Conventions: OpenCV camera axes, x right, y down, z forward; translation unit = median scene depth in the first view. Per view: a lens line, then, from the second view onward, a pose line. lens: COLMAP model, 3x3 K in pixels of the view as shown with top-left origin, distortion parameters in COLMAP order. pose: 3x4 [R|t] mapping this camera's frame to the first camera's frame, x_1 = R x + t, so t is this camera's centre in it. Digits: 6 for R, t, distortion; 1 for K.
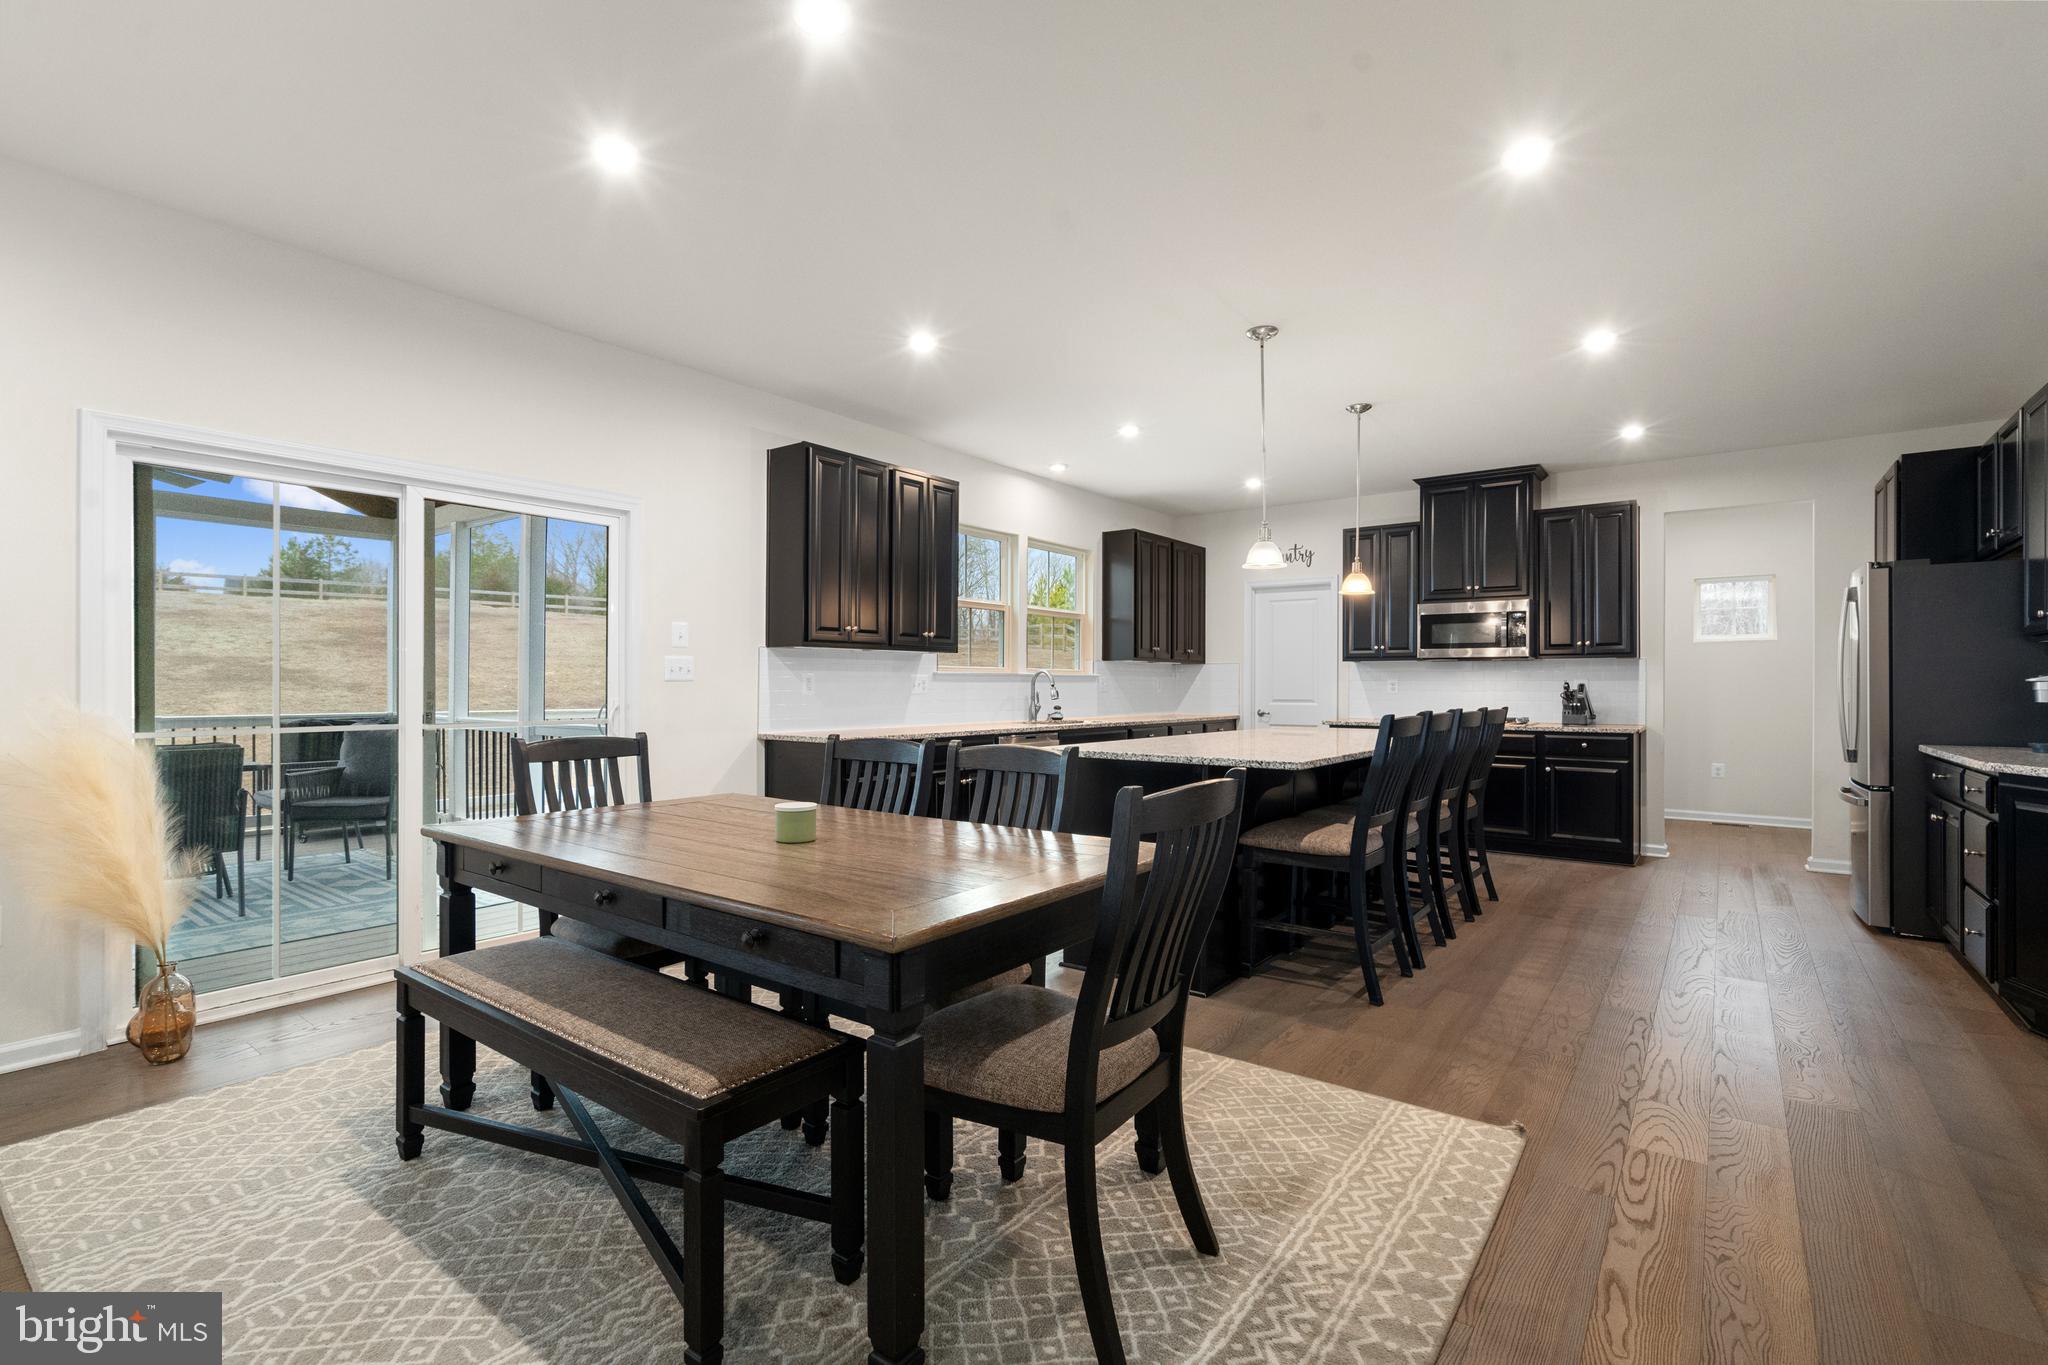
lens RADIAL K [[920.8, 0, 1014.5], [0, 920.8, 688.8], [0, 0, 1]] dist [-0.004210, -0.000475]
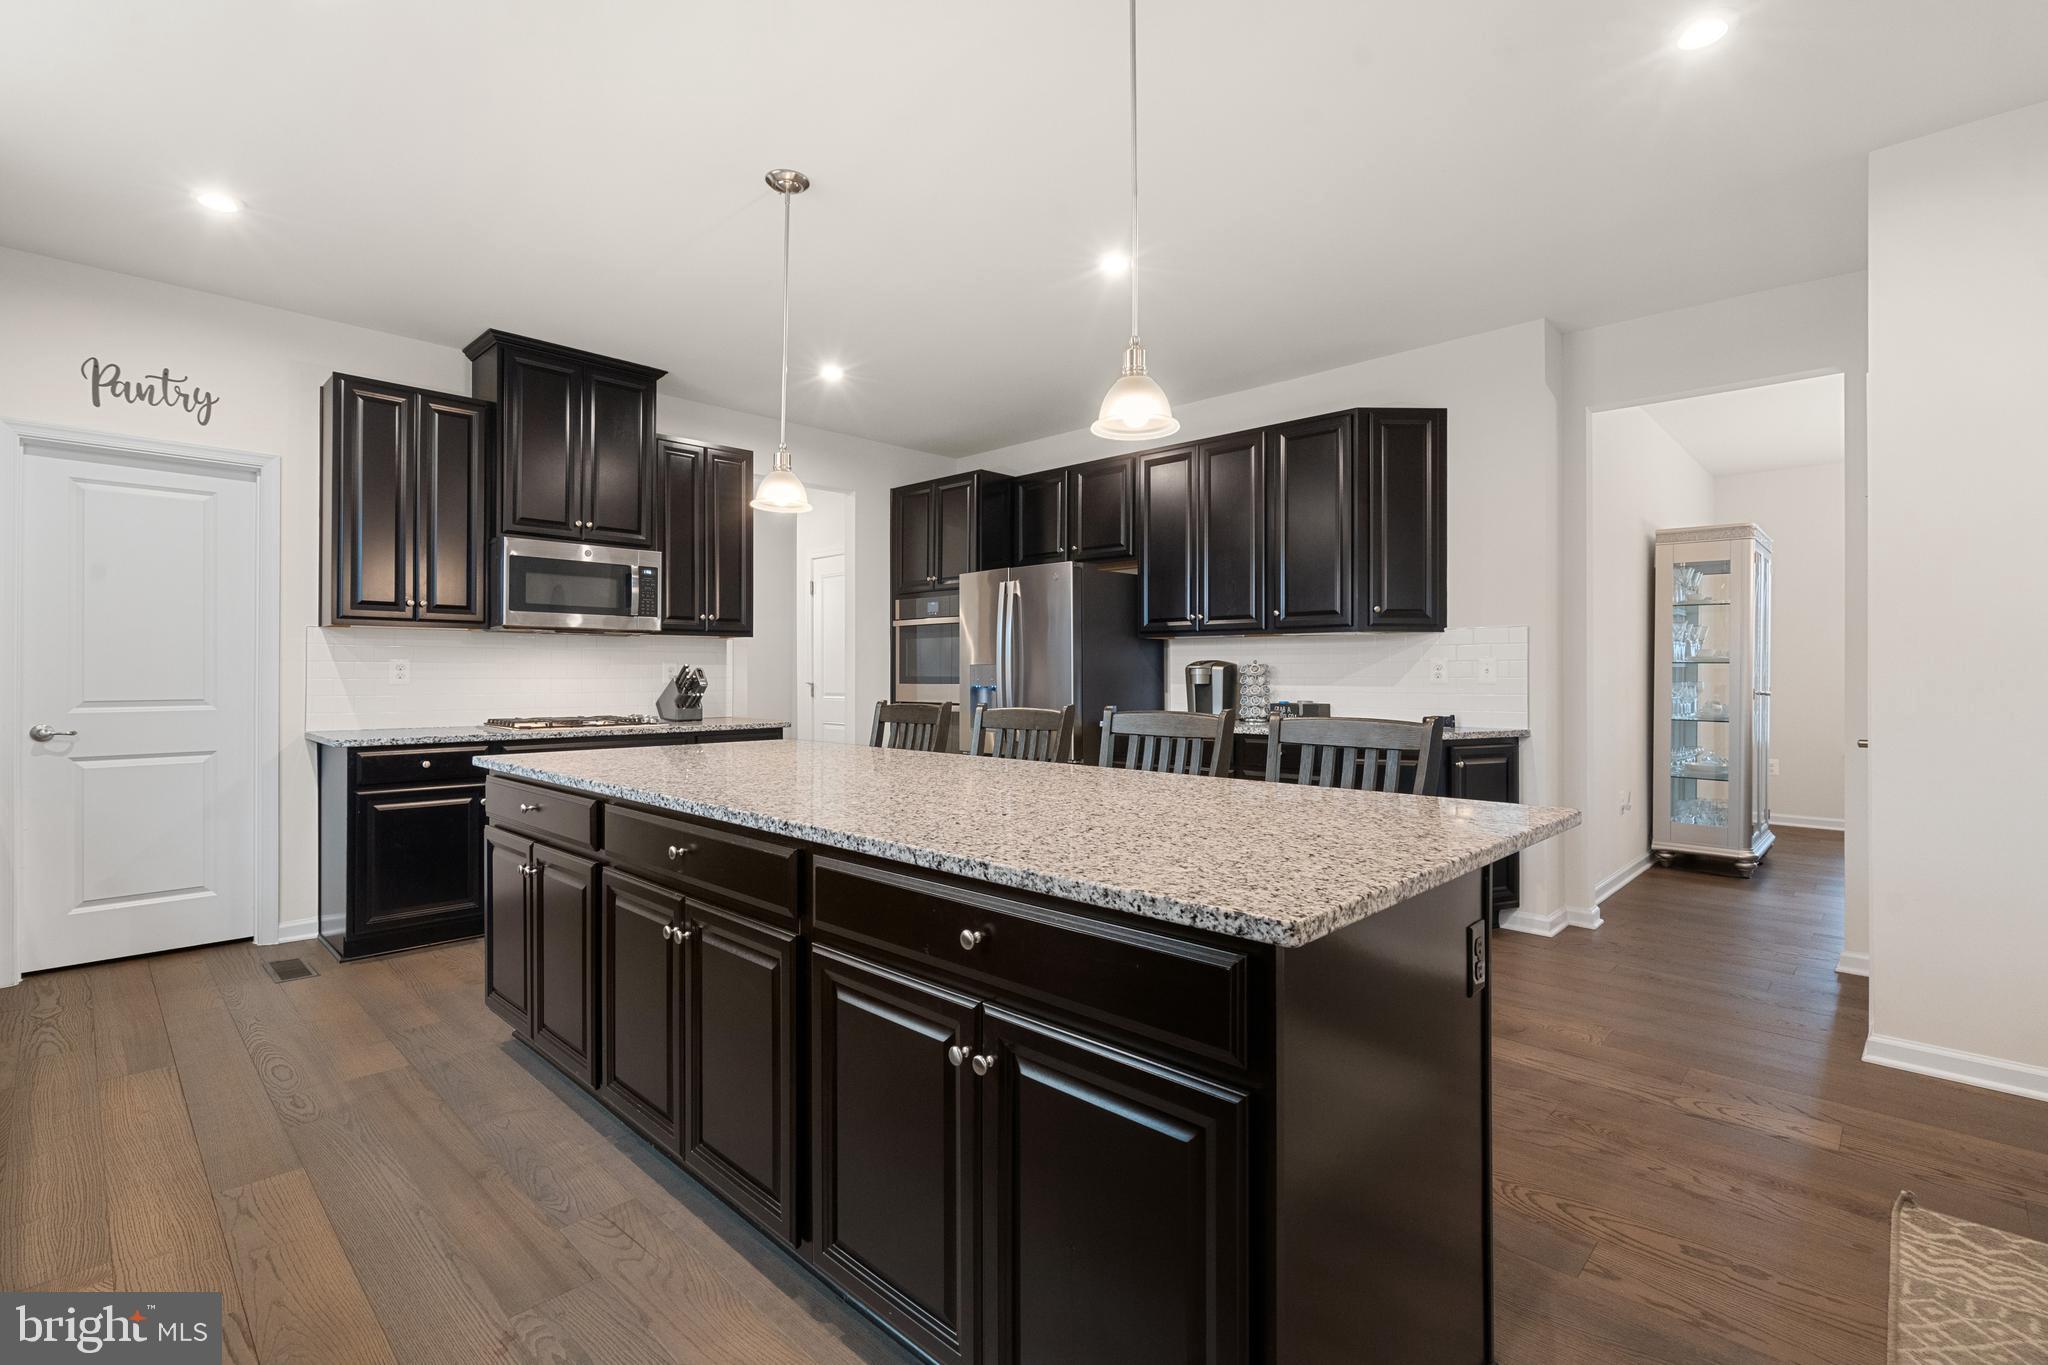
lens RADIAL K [[920.8, 0, 1034.4], [0, 920.8, 674.0], [0, 0, 1]] dist [-0.004210, -0.000475]
pose [[0.116713, 0.000666, 0.993165, -0.135172], [0.001301, 0.999999, -0.000824, 0.000400], [-0.993165, 0.001388, 0.116712, 0.614867]]
